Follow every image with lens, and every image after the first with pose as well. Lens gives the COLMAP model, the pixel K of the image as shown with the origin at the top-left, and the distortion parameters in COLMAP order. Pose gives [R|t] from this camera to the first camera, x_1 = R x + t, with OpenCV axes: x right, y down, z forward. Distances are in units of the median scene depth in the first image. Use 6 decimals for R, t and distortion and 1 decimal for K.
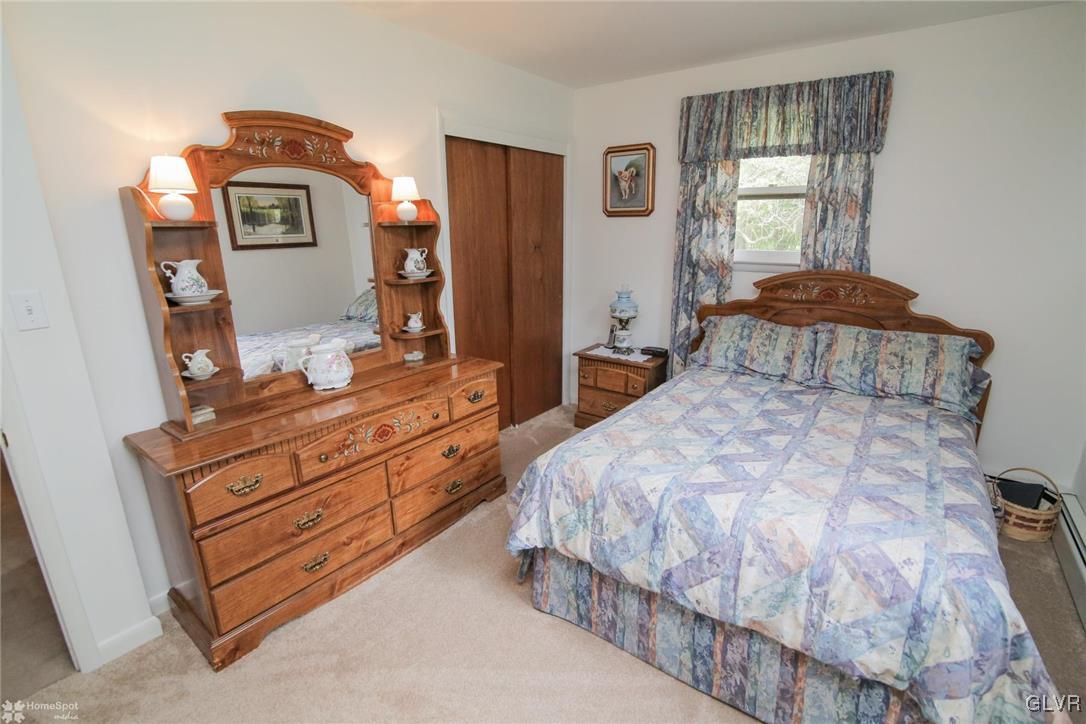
lens RADIAL K [[496.0, 0, 548.8], [0, 496.0, 357.8], [0, 0, 1]] dist [-0.020542, 0.001048]
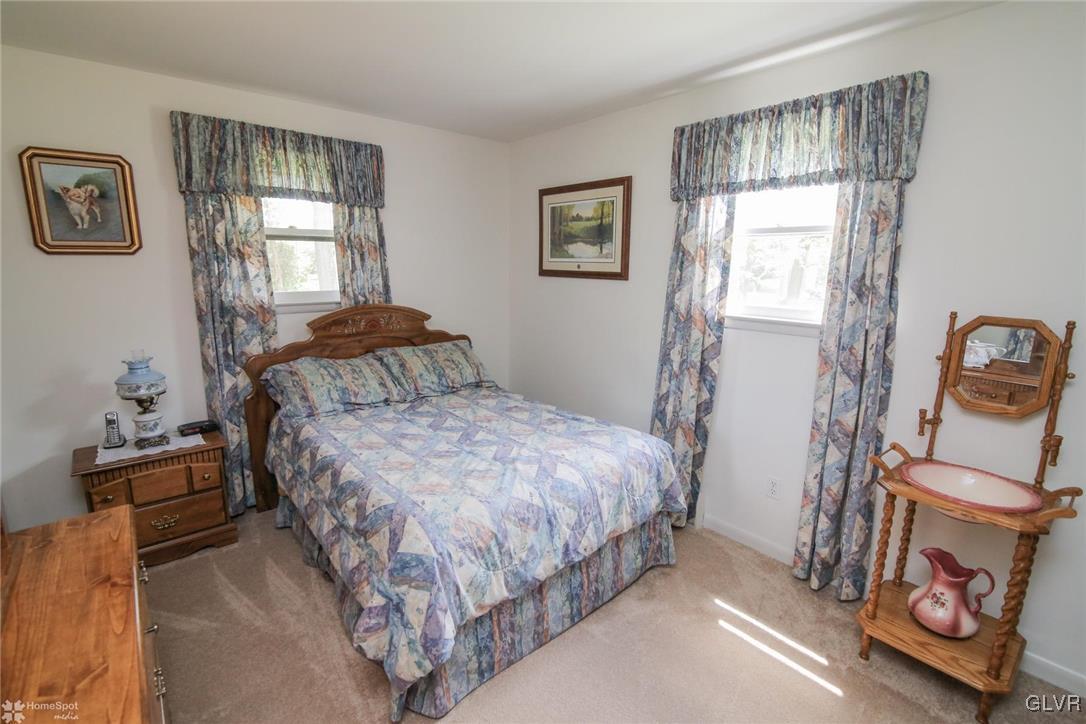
lens RADIAL K [[496.0, 0, 538.9], [0, 496.0, 358.1], [0, 0, 1]] dist [-0.020542, 0.001048]
pose [[0.225986, -0.178292, 0.957675, -0.481188], [0.243289, 0.962284, 0.121740, -0.102492], [-0.943261, 0.205481, 0.260839, 0.350894]]
